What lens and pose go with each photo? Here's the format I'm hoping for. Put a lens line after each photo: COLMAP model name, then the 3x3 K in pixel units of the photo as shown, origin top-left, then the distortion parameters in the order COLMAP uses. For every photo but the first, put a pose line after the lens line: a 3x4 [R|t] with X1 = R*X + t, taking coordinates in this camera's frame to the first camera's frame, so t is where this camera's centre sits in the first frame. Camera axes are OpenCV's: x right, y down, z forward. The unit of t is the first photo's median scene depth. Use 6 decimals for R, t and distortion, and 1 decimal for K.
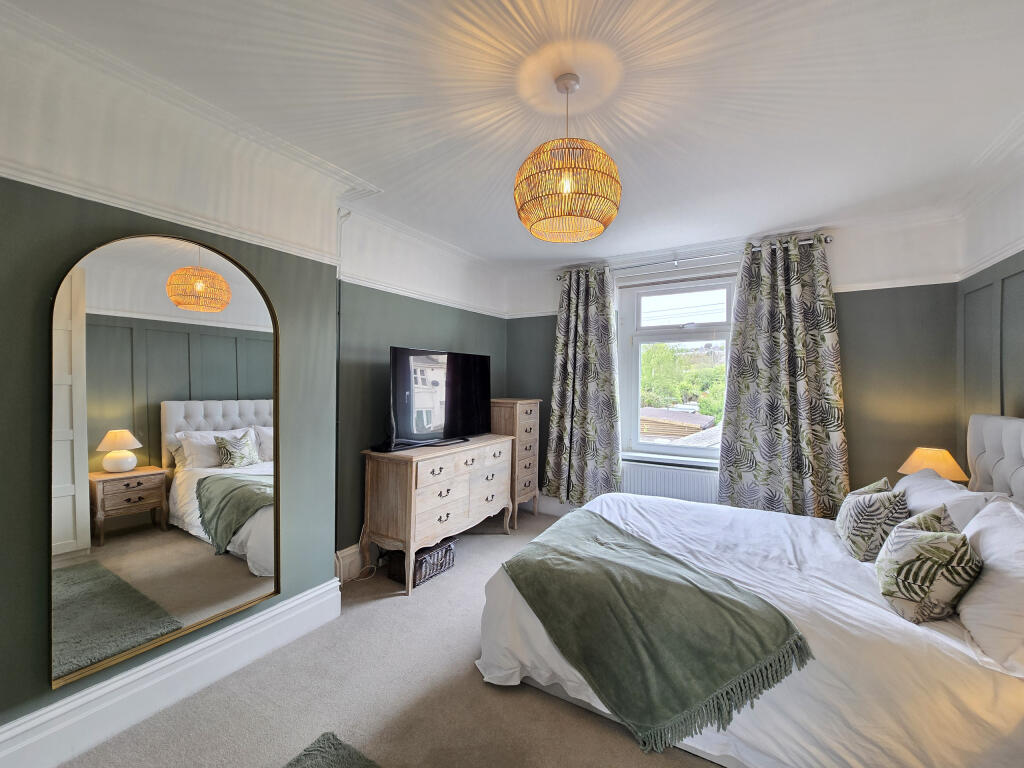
lens RADIAL K [[415.3, 0, 511.9], [0, 415.3, 382.1], [0, 0, 1]] dist [-0.011650, 0.000443]
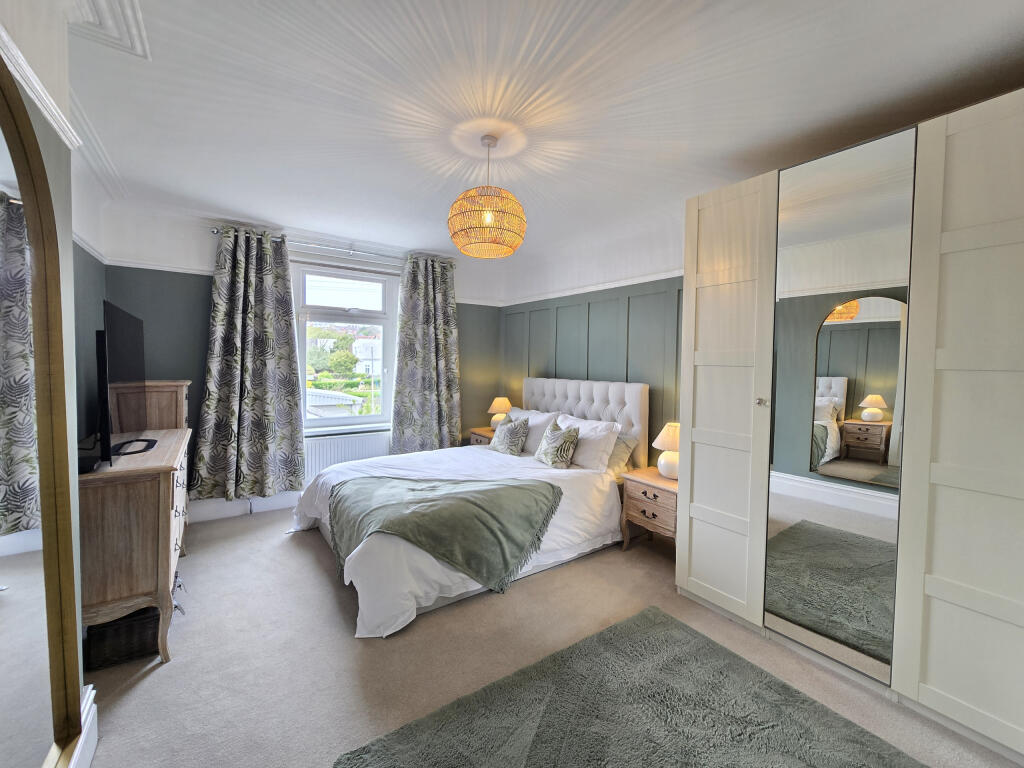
lens RADIAL K [[415.3, 0, 509.2], [0, 415.3, 382.9], [0, 0, 1]] dist [-0.011650, 0.000443]
pose [[0.407504, -0.041412, 0.912264, -0.526120], [-0.010633, 0.998688, 0.050084, 0.001935], [-0.913141, -0.030109, 0.406530, 0.170638]]
